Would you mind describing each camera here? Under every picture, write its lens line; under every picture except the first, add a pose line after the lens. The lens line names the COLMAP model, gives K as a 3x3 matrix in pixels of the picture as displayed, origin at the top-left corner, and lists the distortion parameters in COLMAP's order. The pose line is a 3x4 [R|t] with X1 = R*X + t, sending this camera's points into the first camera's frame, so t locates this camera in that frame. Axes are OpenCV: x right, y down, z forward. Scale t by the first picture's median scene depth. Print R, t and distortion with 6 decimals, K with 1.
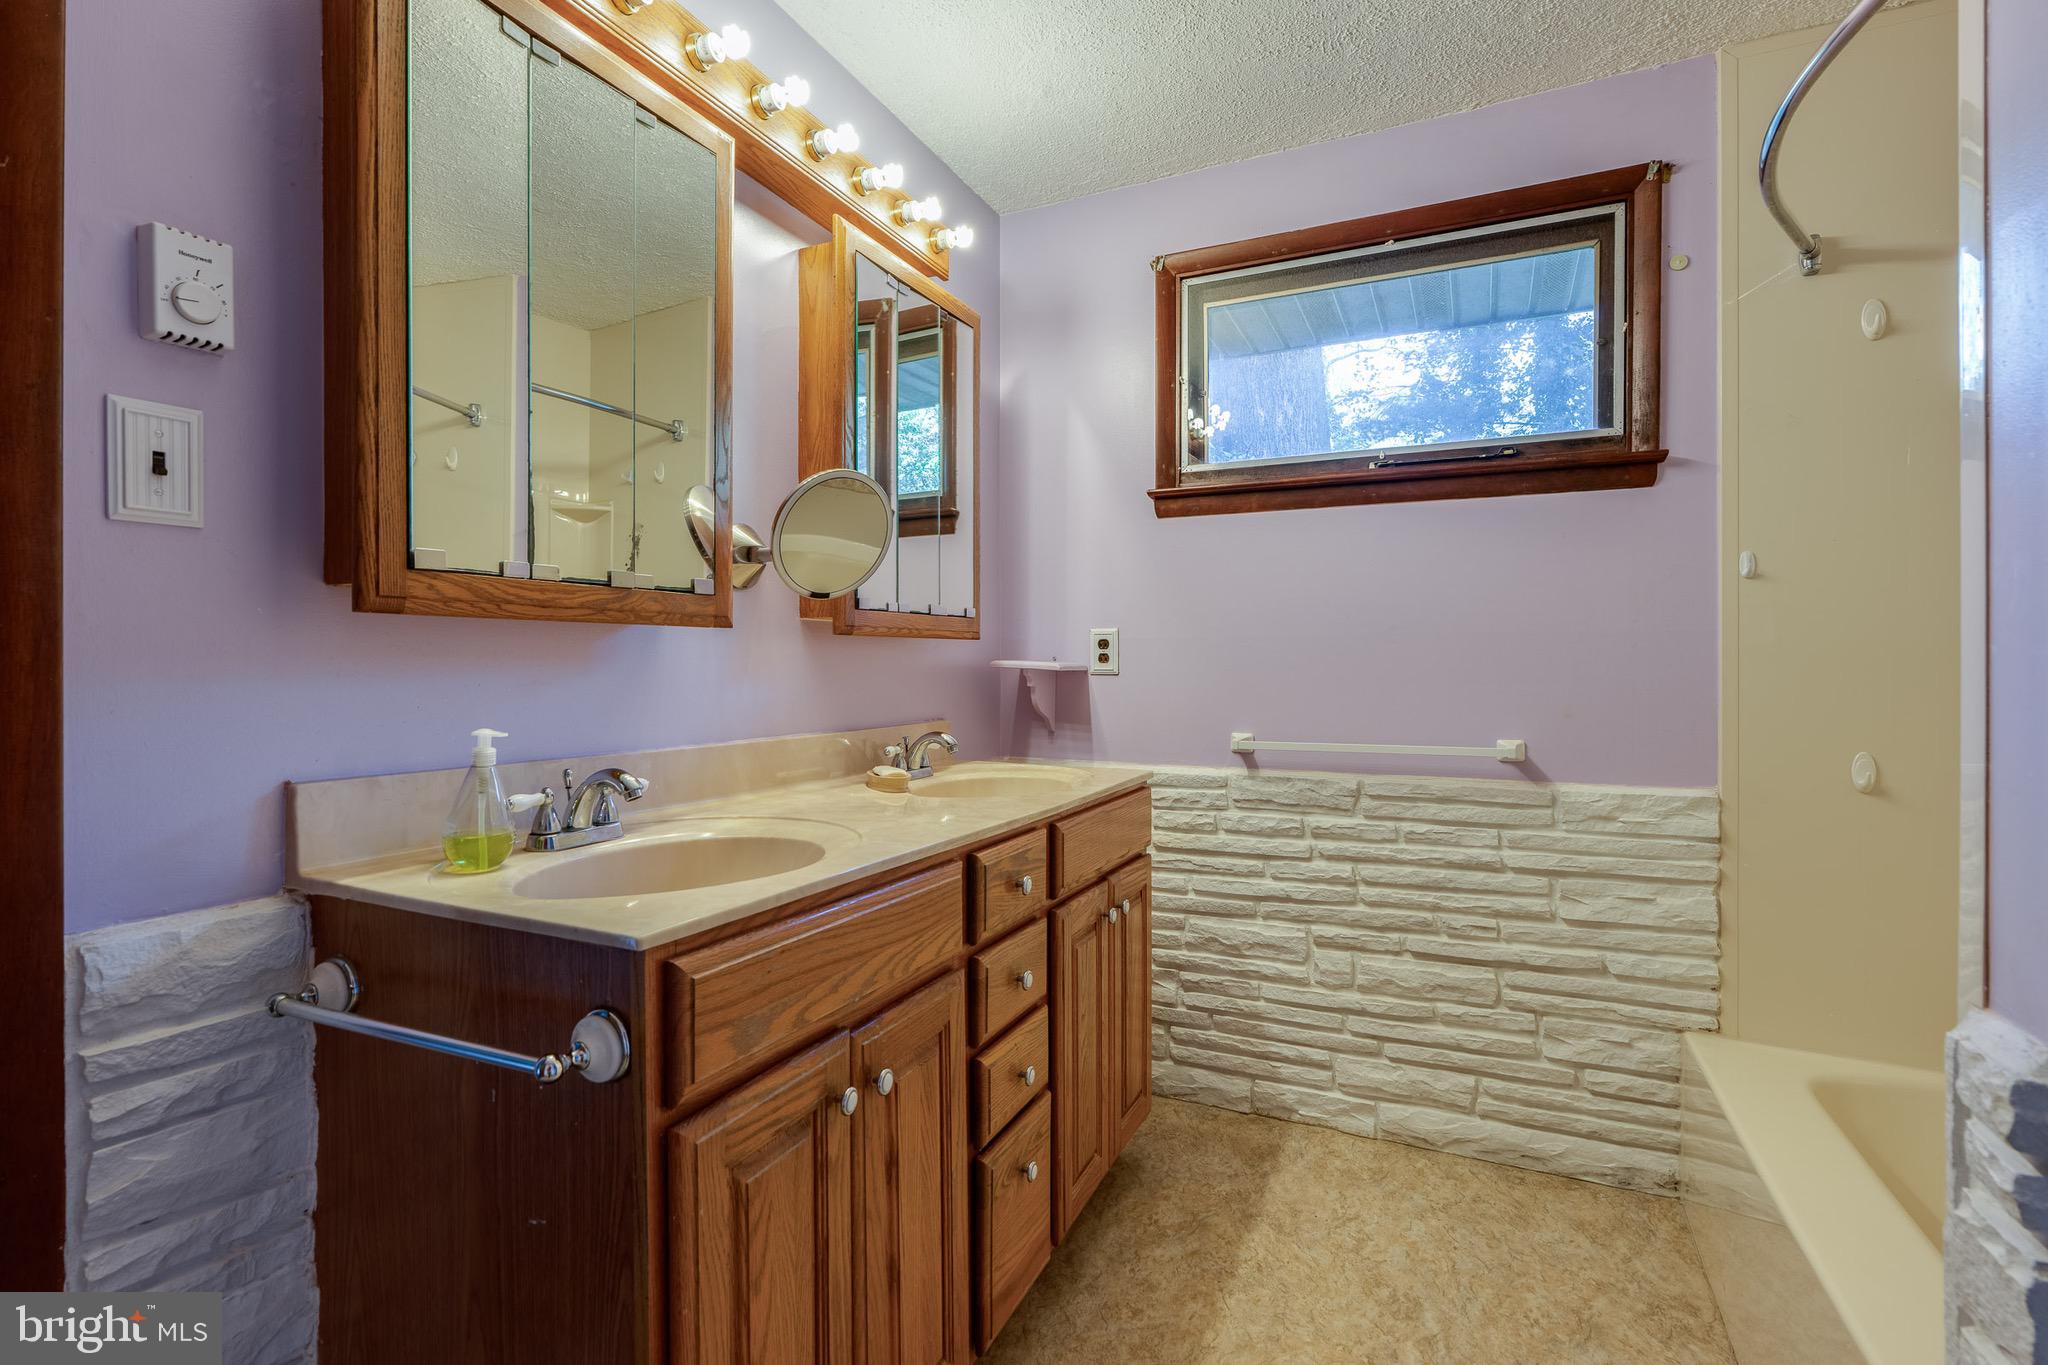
lens RADIAL K [[942.1, 0, 1024.7], [0, 942.1, 671.6], [0, 0, 1]] dist [-0.009150, 0.002093]
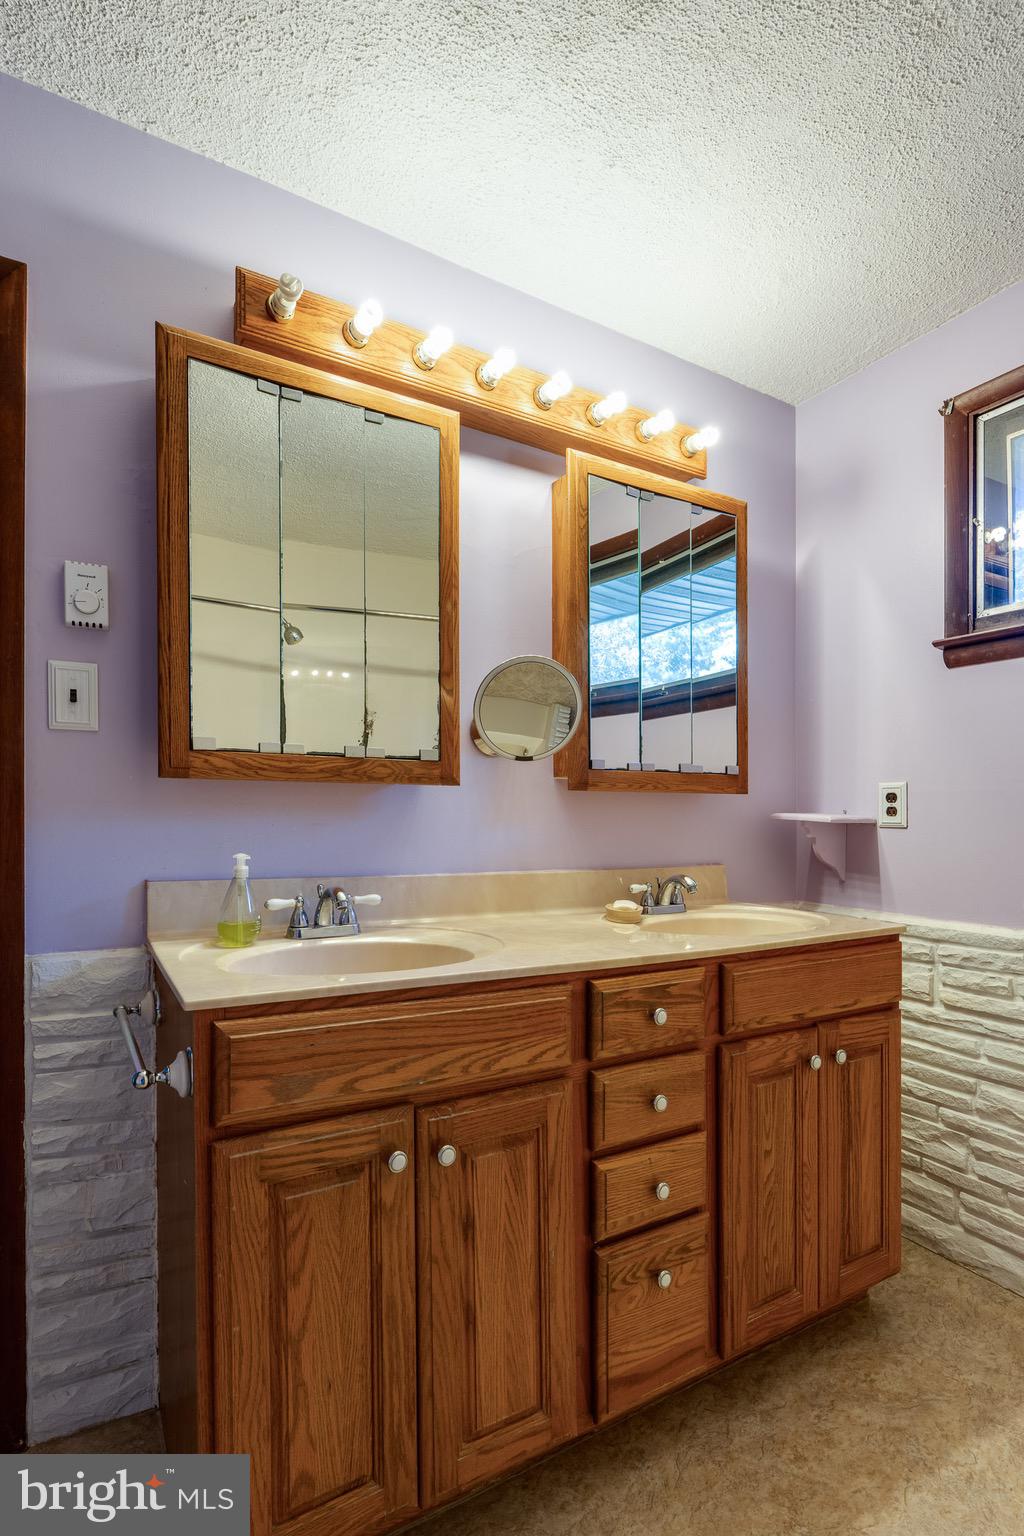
lens RADIAL K [[739.1, 0, 494.3], [0, 739.1, 821.2], [0, 0, 1]] dist [-0.011218, 0.002908]
pose [[0.825496, 0.012861, -0.564261, 0.353359], [-0.013867, 0.999901, 0.002503, 0.000491], [0.564238, 0.005759, 0.825592, 0.199012]]
